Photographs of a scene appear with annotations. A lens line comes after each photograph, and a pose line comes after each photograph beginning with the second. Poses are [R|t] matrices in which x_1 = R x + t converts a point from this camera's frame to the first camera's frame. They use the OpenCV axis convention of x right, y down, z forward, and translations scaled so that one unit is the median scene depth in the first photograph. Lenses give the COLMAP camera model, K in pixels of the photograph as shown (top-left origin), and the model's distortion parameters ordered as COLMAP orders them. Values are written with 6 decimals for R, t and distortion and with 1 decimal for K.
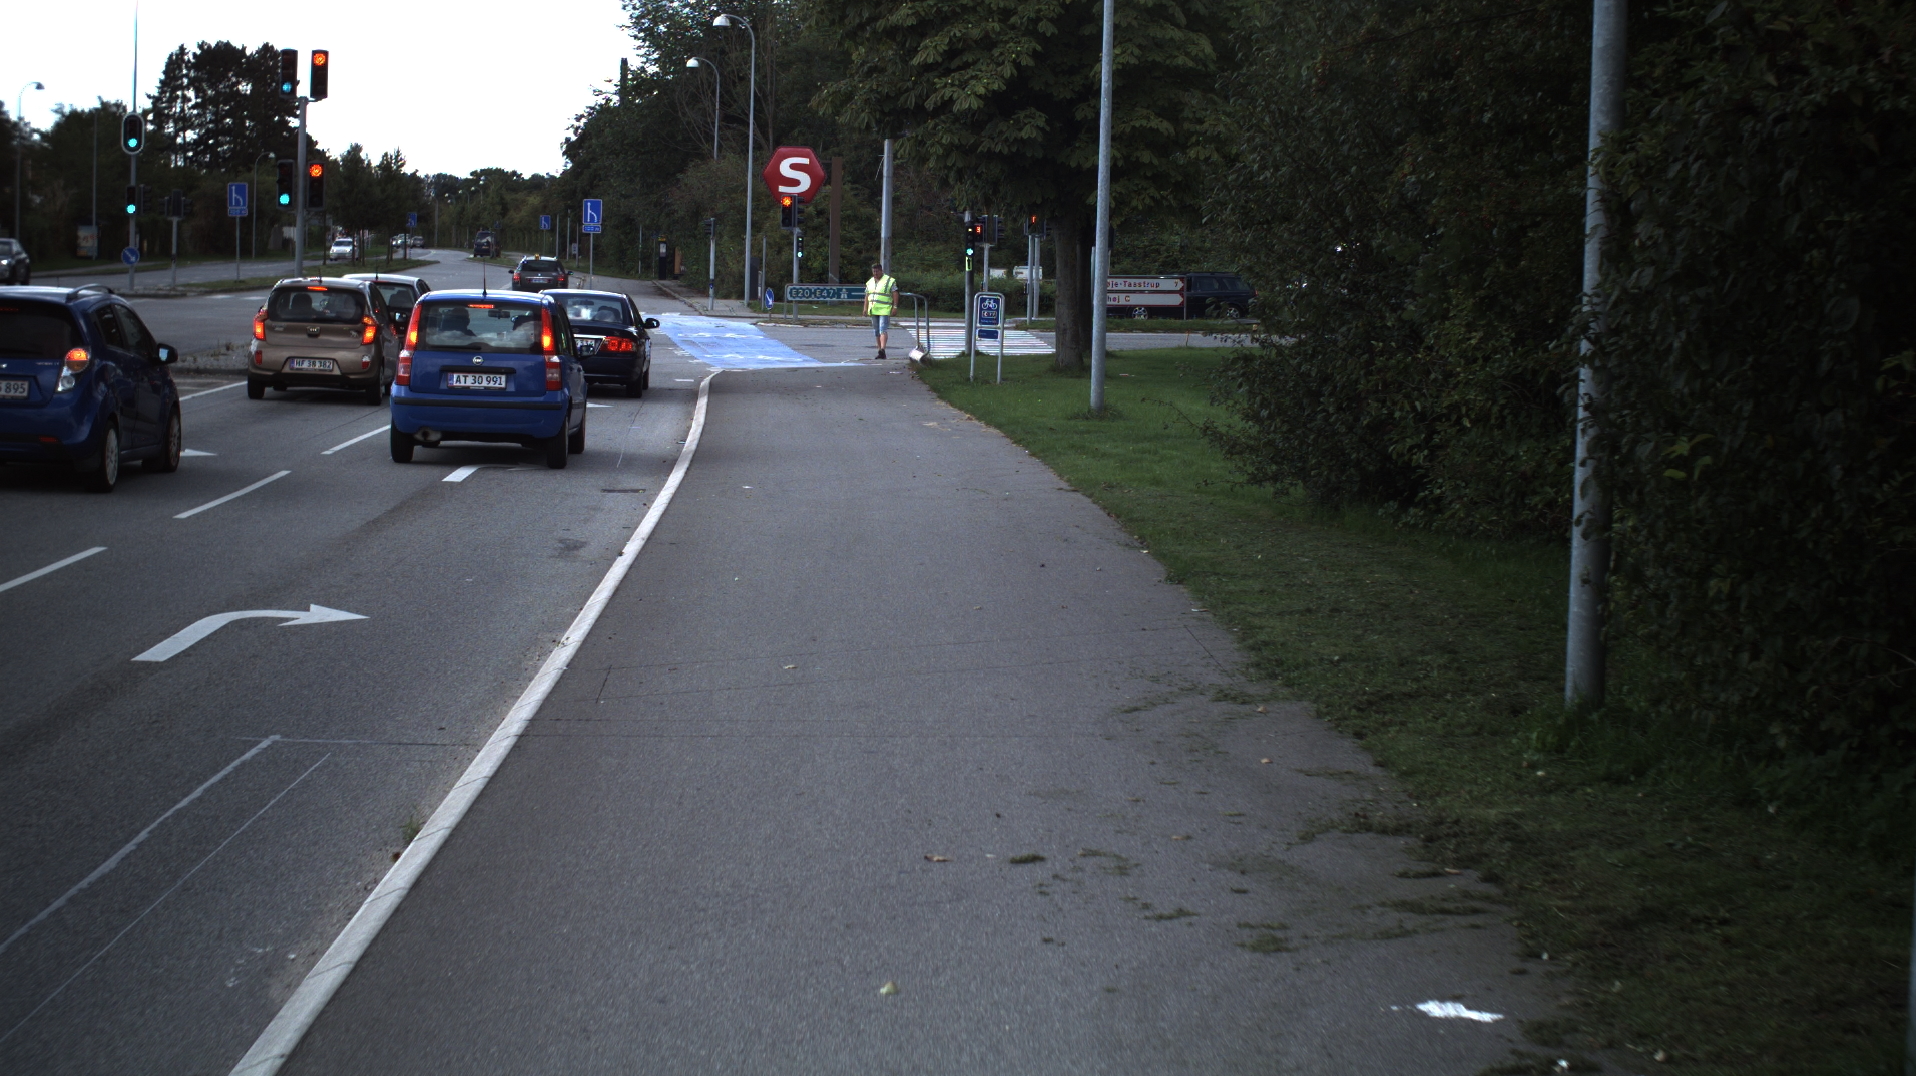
lens RADIAL K [[3288.7, 0, 958.0], [0, 3288.7, 538.0], [0, 0, 1]] dist [-0.261301, 0.183040]
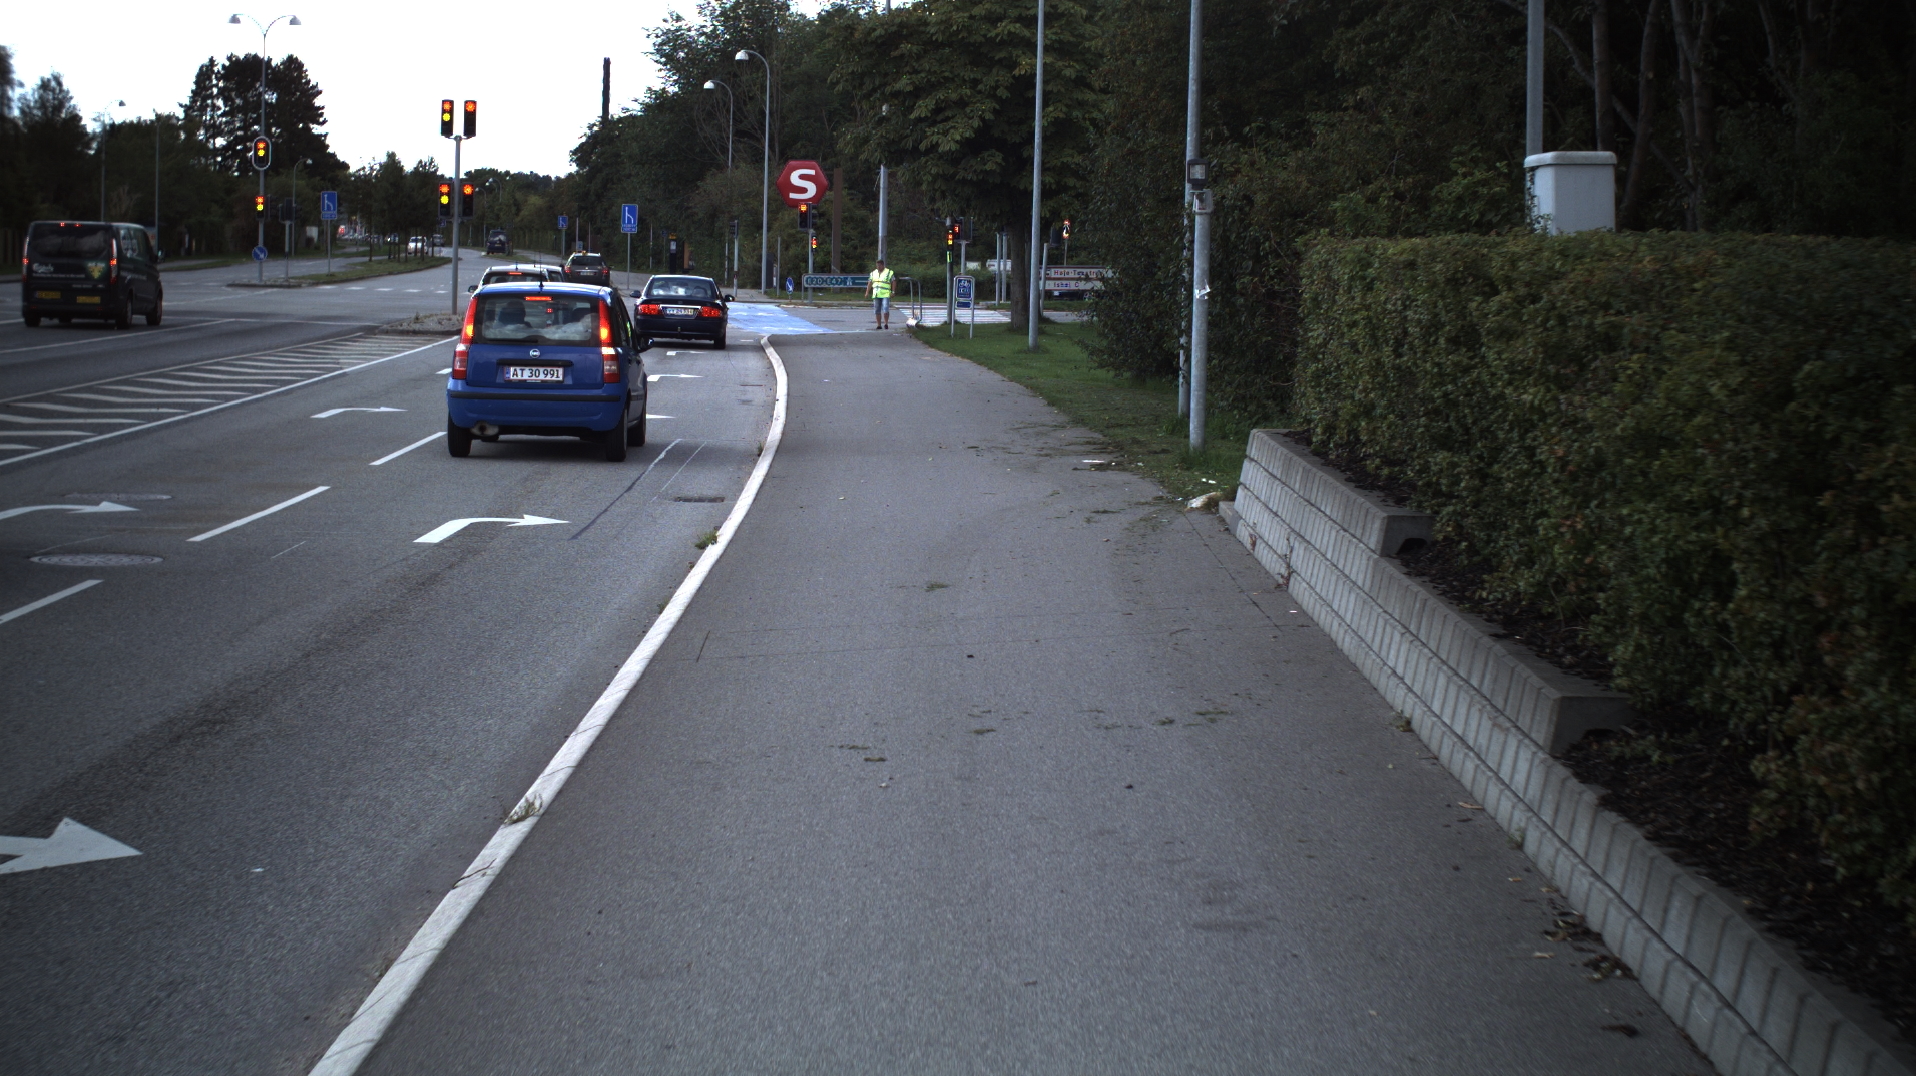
lens RADIAL K [[3288.7, 0, 958.0], [0, 3288.7, 538.0], [0, 0, 1]] dist [-0.261301, 0.183040]
pose [[0.999970, -0.004710, 0.006144, -0.001494], [0.004702, 0.999988, 0.001364, 0.022394], [-0.006150, -0.001335, 0.999980, -0.257741]]
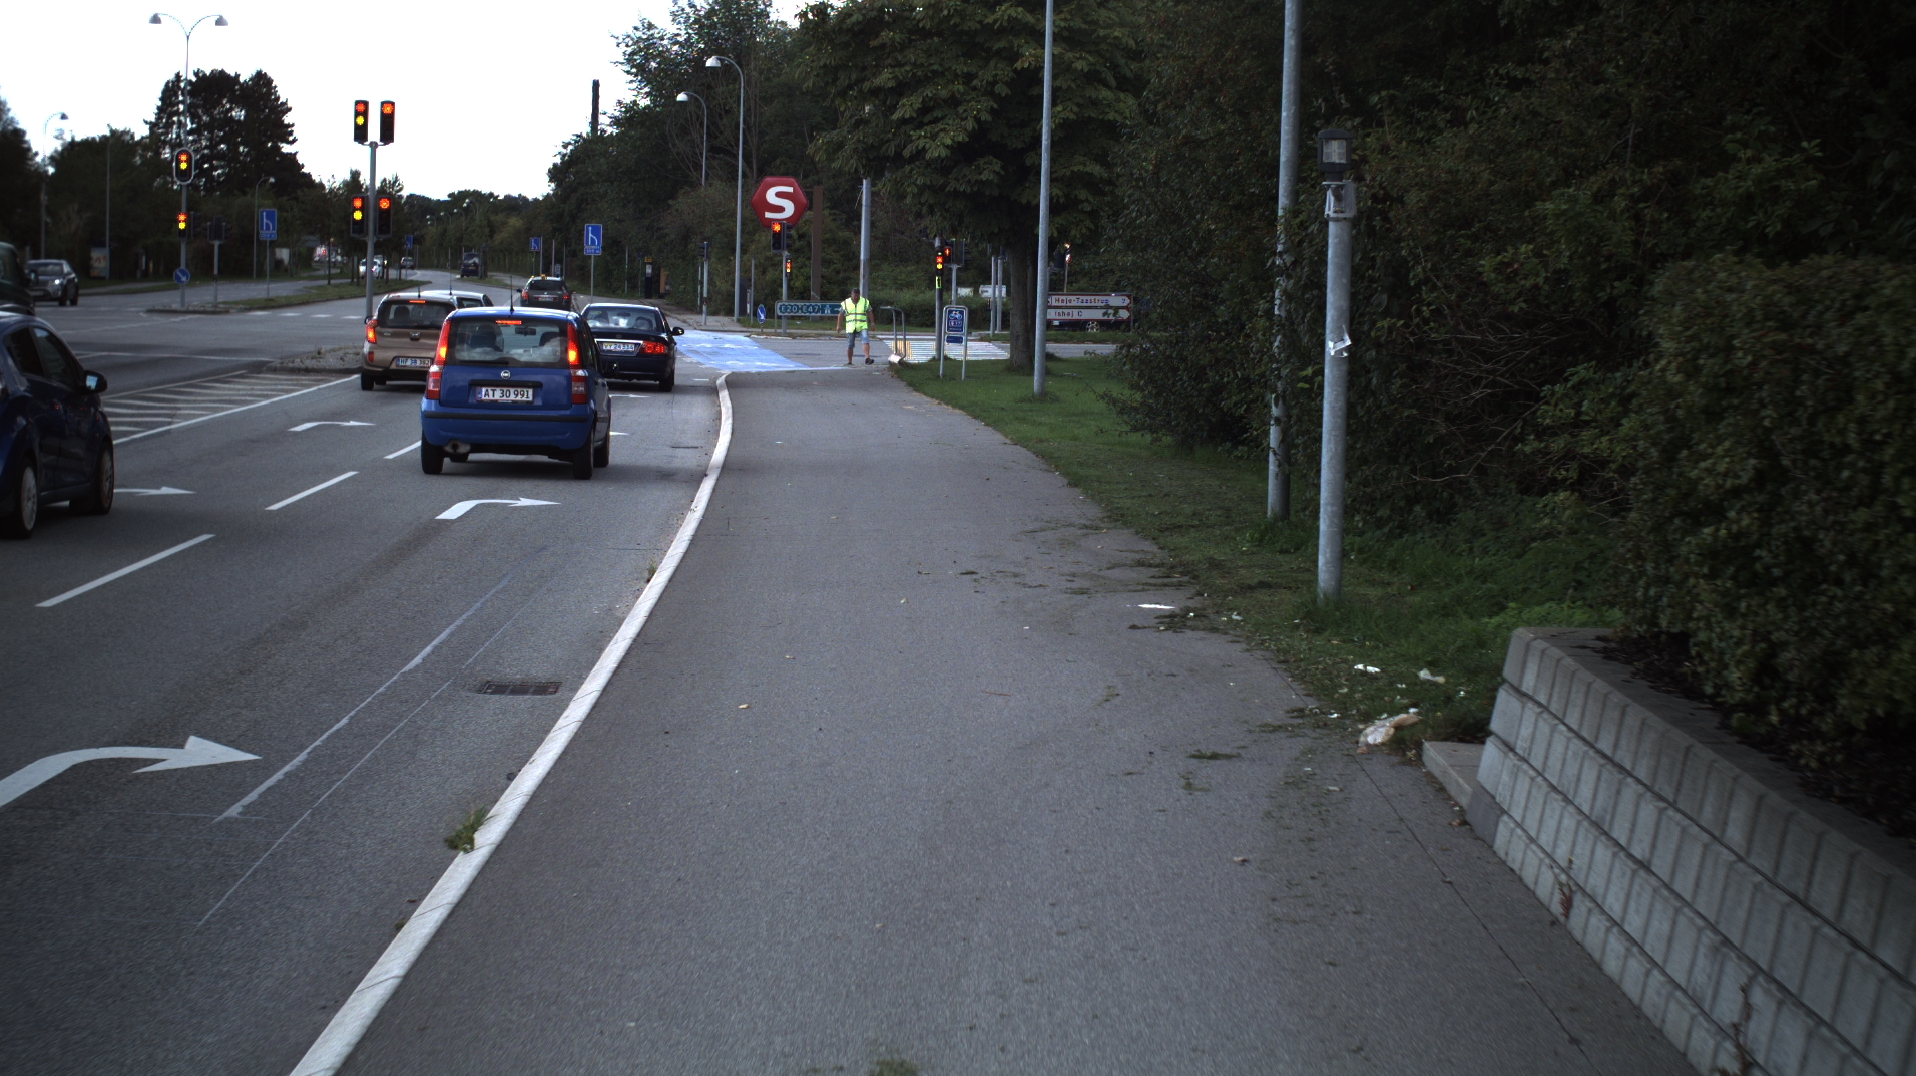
lens RADIAL K [[3288.7, 0, 958.0], [0, 3288.7, 538.0], [0, 0, 1]] dist [-0.261301, 0.183040]
pose [[0.999956, -0.001558, 0.009218, -0.000528], [0.001614, 0.999980, -0.006083, 0.011152], [-0.009209, 0.006097, 0.999939, -0.129039]]
